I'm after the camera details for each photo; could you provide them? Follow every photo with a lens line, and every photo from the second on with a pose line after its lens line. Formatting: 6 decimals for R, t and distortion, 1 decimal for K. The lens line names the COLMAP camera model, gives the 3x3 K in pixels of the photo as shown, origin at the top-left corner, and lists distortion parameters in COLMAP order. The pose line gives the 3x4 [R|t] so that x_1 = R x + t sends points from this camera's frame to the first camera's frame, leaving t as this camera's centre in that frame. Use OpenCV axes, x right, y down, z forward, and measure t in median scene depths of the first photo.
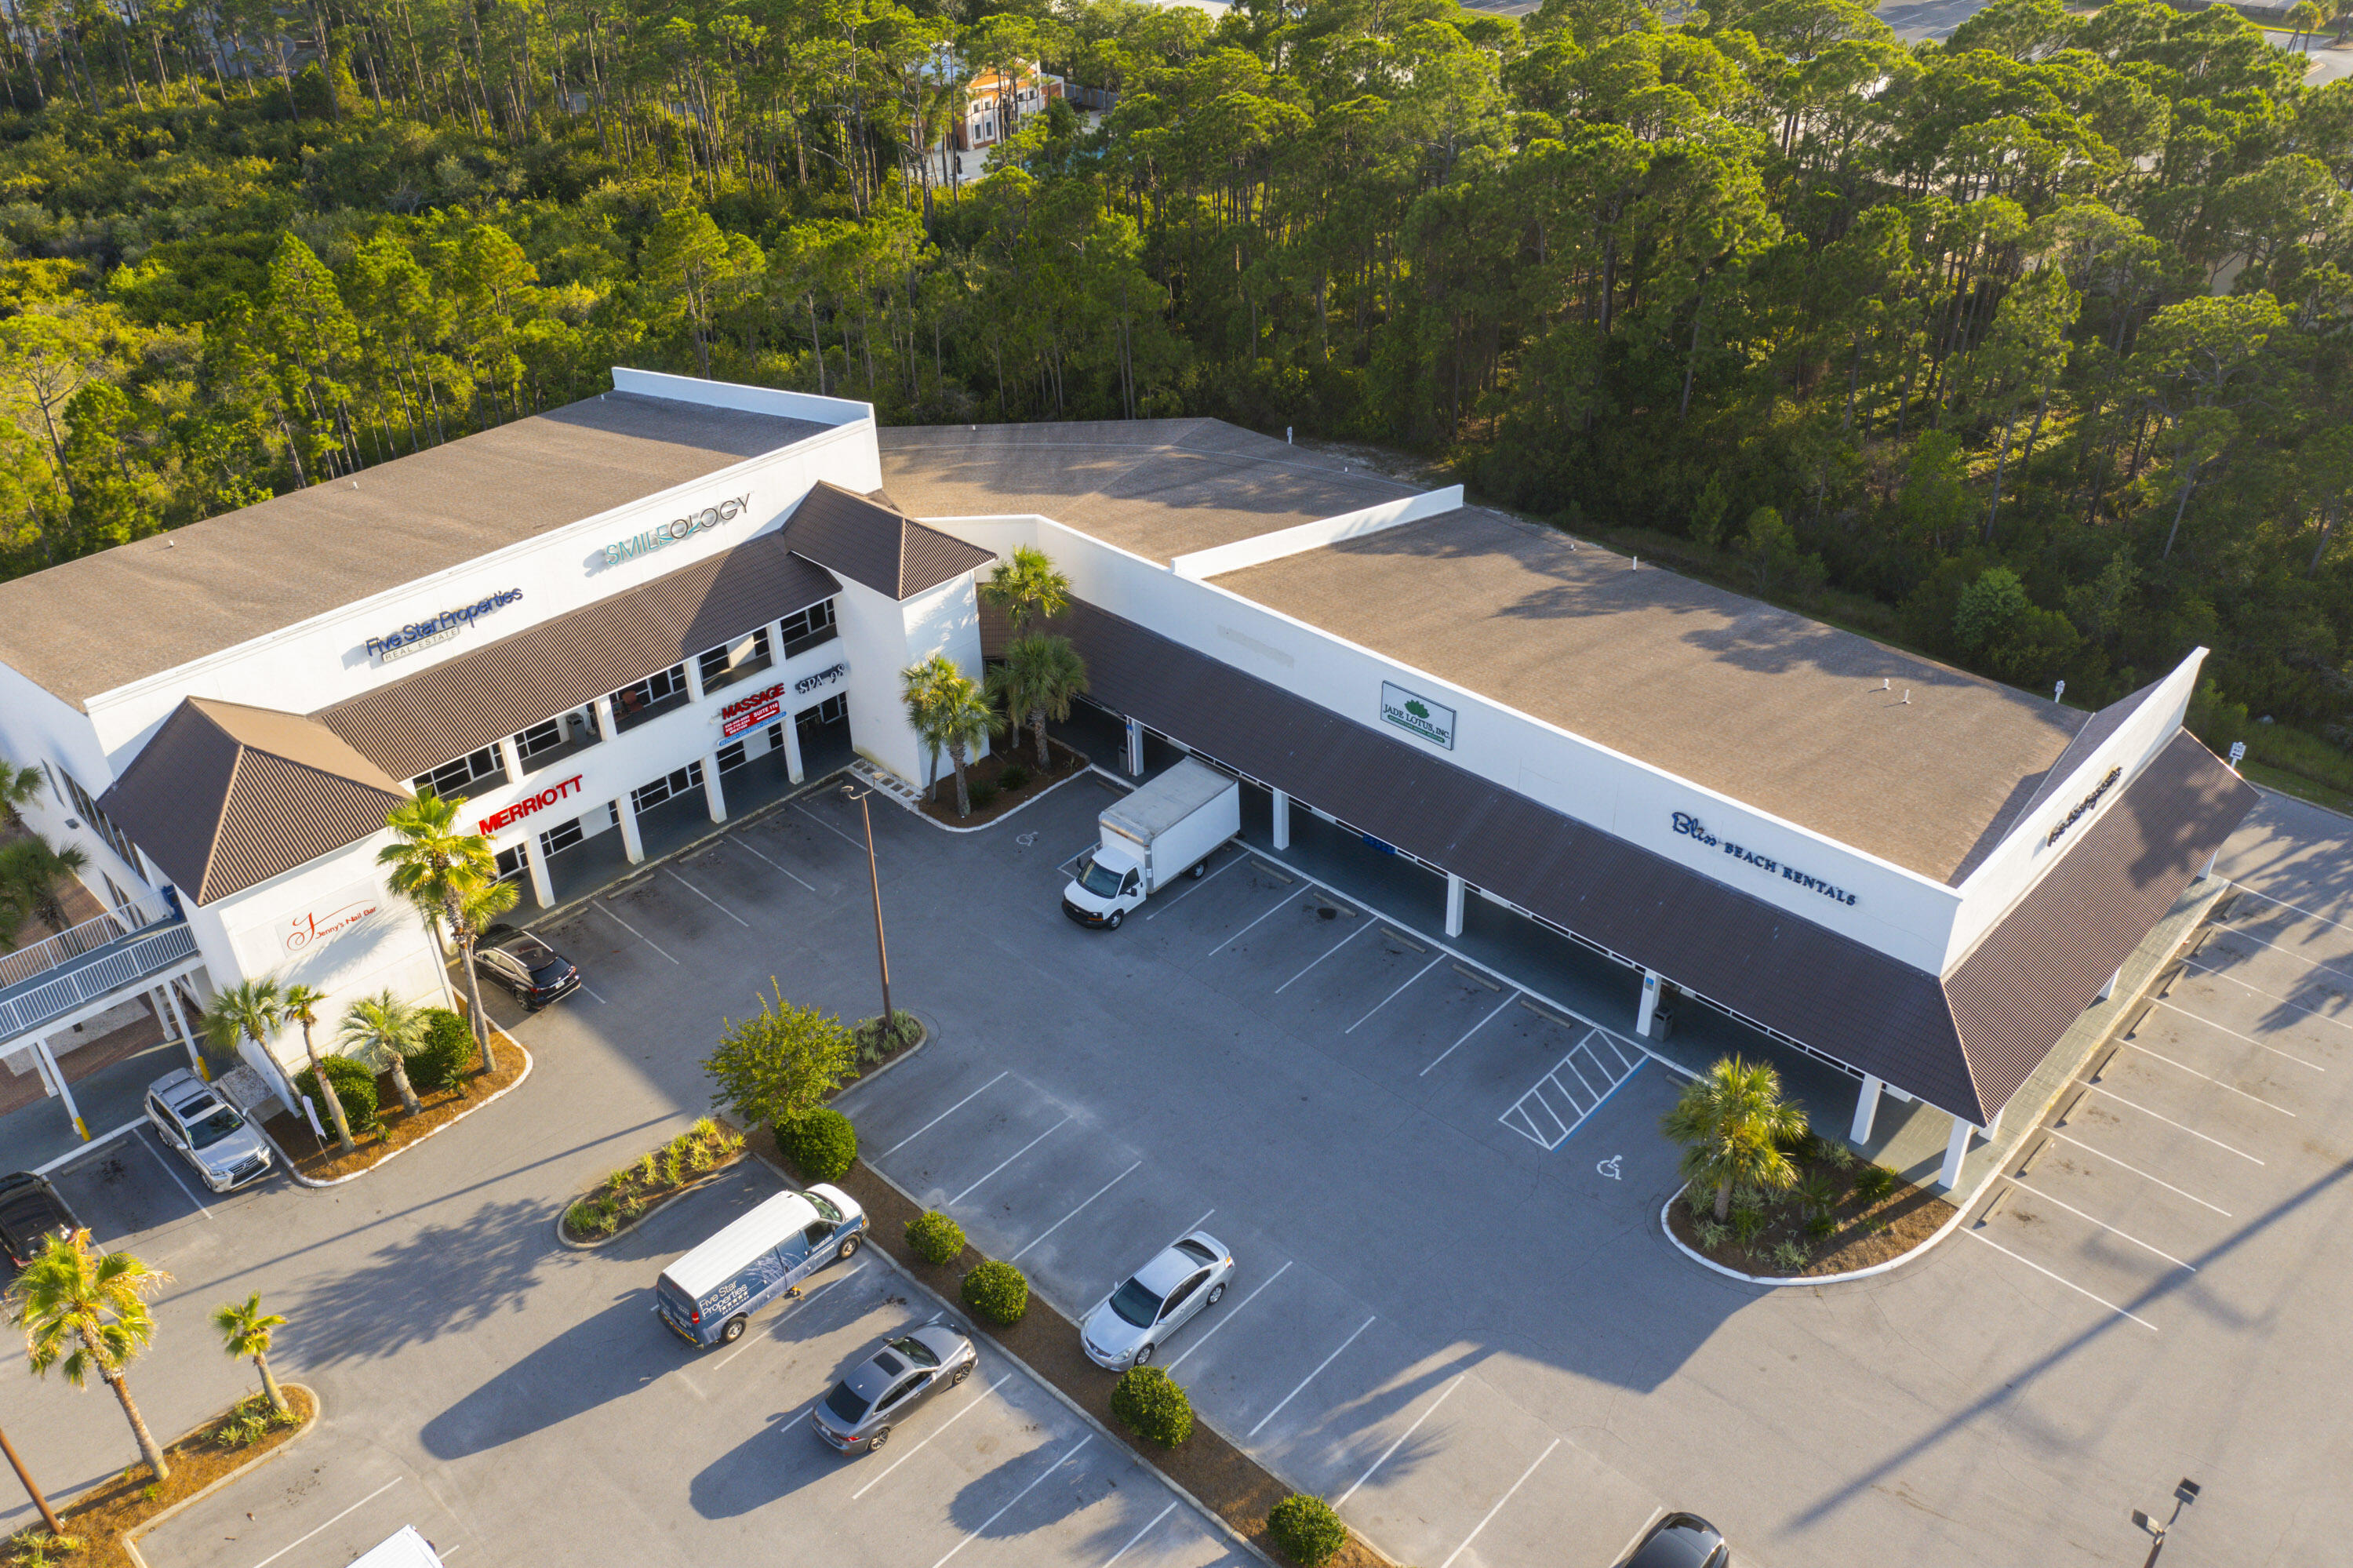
lens RADIAL K [[1852.3, 0, 1172.8], [0, 1852.3, 793.4], [0, 0, 1]] dist [-0.010199, 0.004020]
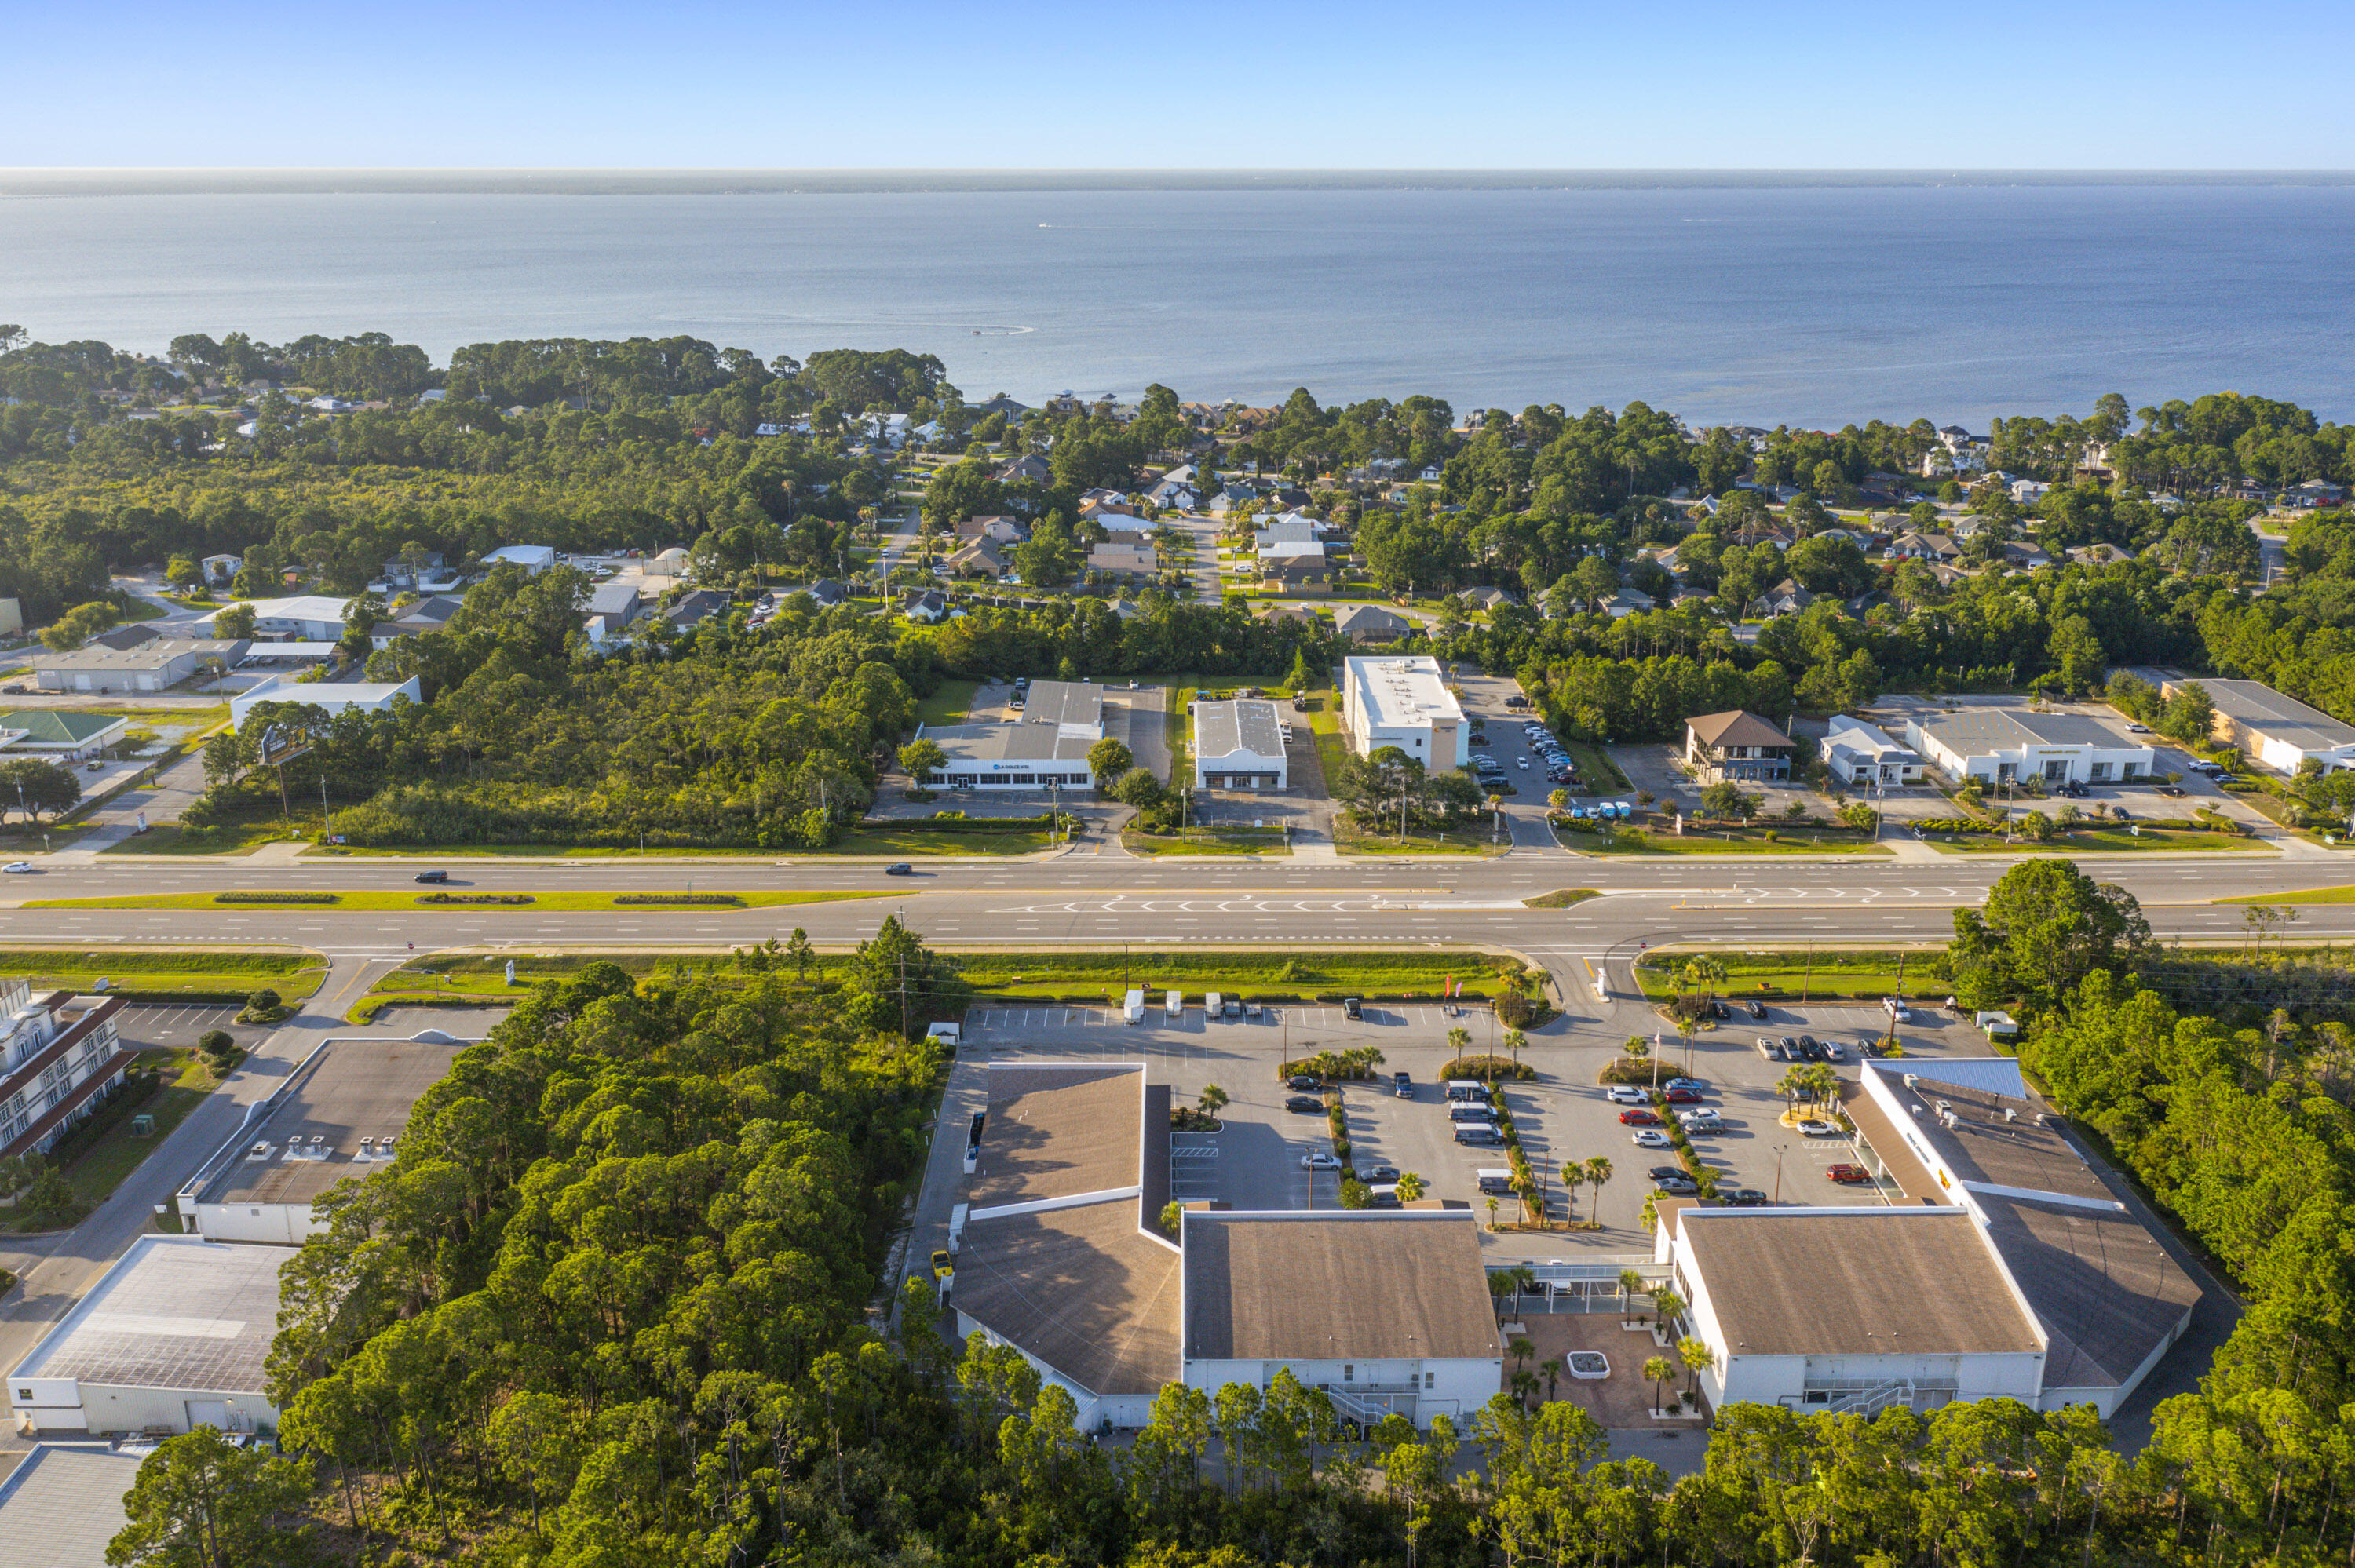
lens RADIAL K [[1881.2, 0, 1170.8], [0, 1881.2, 744.4], [0, 0, 1]] dist [-0.019483, 0.004992]
pose [[-0.687496, -0.187109, 0.701669, -1.997805], [0.408137, 0.699635, 0.586460, -2.349291], [-0.600644, 0.689566, -0.404630, 1.721538]]
